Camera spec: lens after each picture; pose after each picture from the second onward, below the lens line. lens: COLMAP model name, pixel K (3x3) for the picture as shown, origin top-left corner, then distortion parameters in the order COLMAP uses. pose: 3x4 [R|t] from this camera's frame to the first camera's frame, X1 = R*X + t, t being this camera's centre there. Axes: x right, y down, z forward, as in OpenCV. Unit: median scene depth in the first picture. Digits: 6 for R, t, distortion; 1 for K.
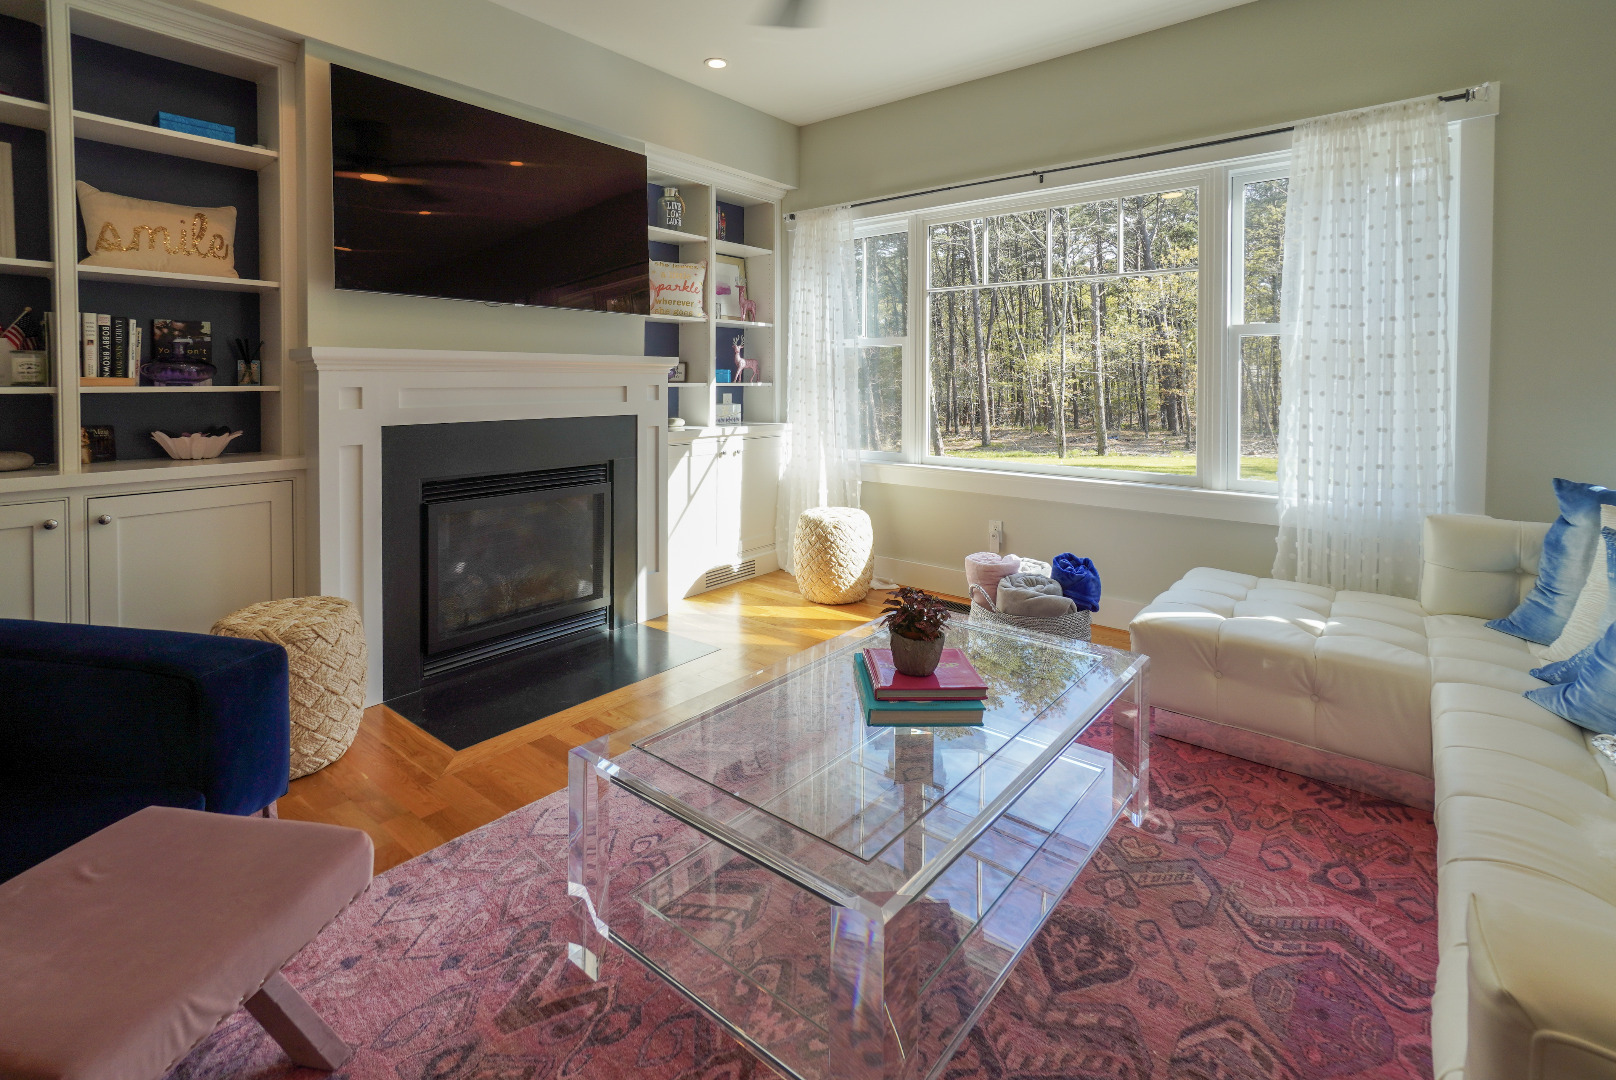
lens RADIAL K [[740.8, 0, 810.2], [0, 740.8, 388.8], [0, 0, 1]] dist [-0.001037, -0.000142]
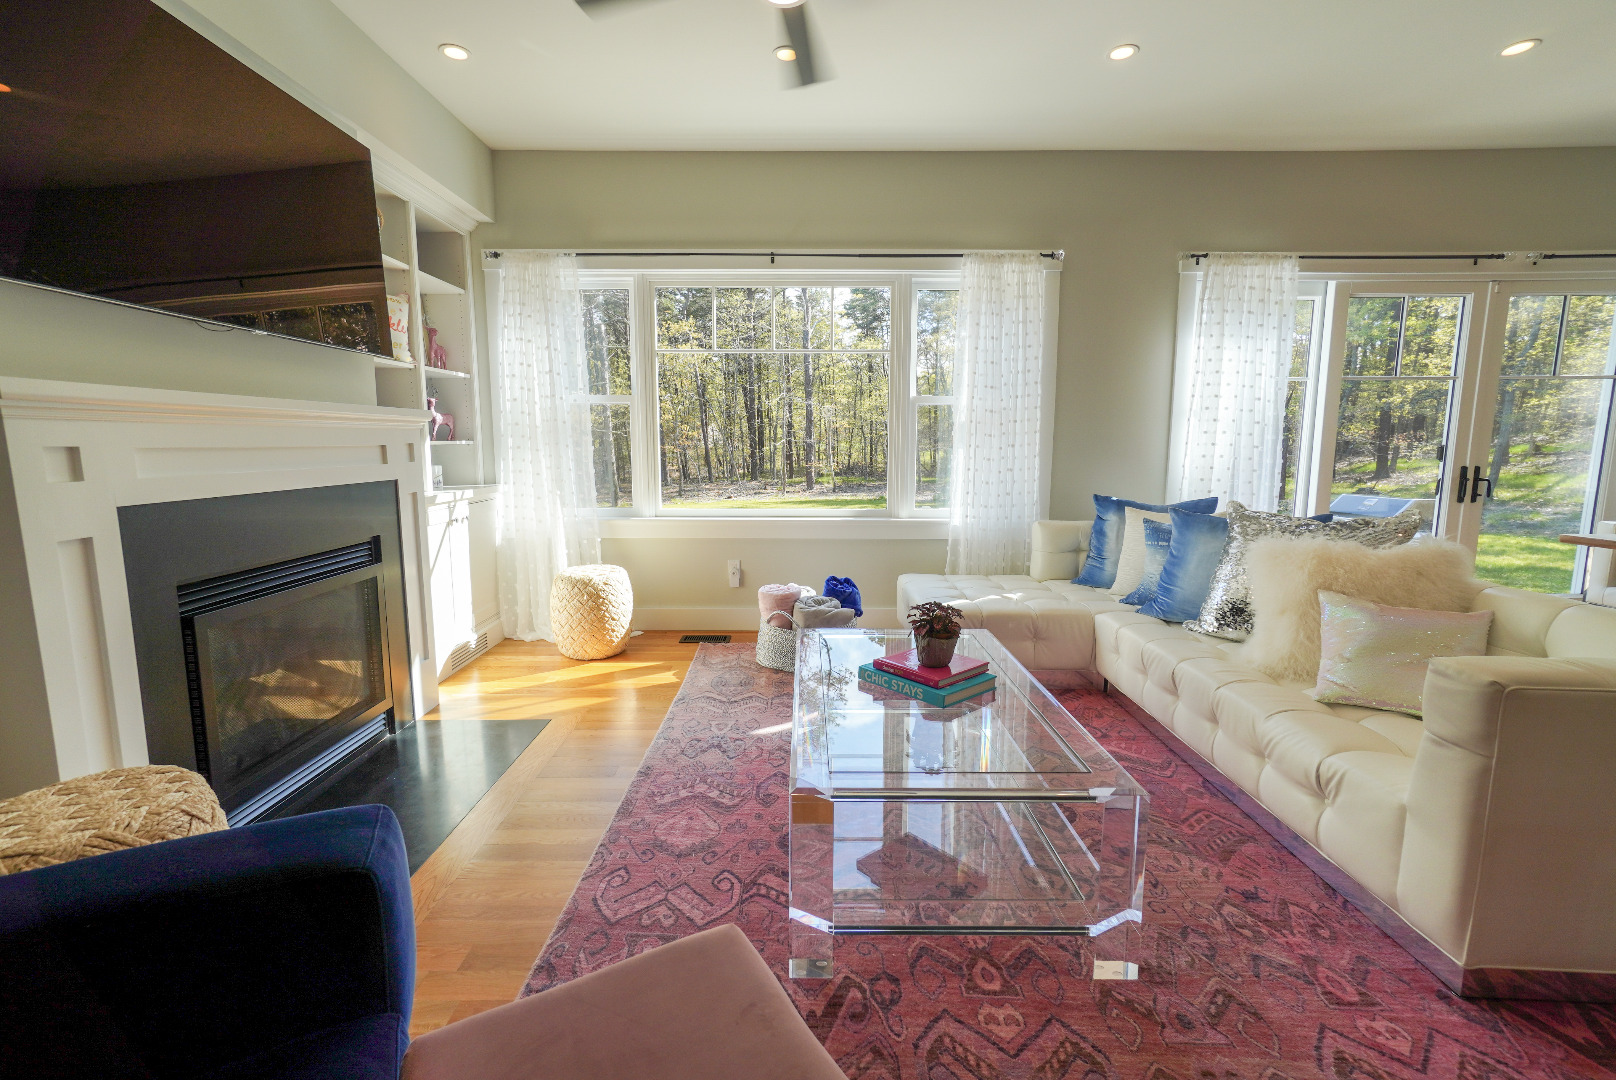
lens RADIAL K [[697.3, 0, 792.3], [0, 697.3, 530.0], [0, 0, 1]] dist [-0.026362, 0.019584]
pose [[0.778644, -0.081799, 0.622111, -0.363767], [0.007601, 0.992623, 0.121003, 0.000512], [-0.627420, -0.089489, 0.773522, 0.112644]]
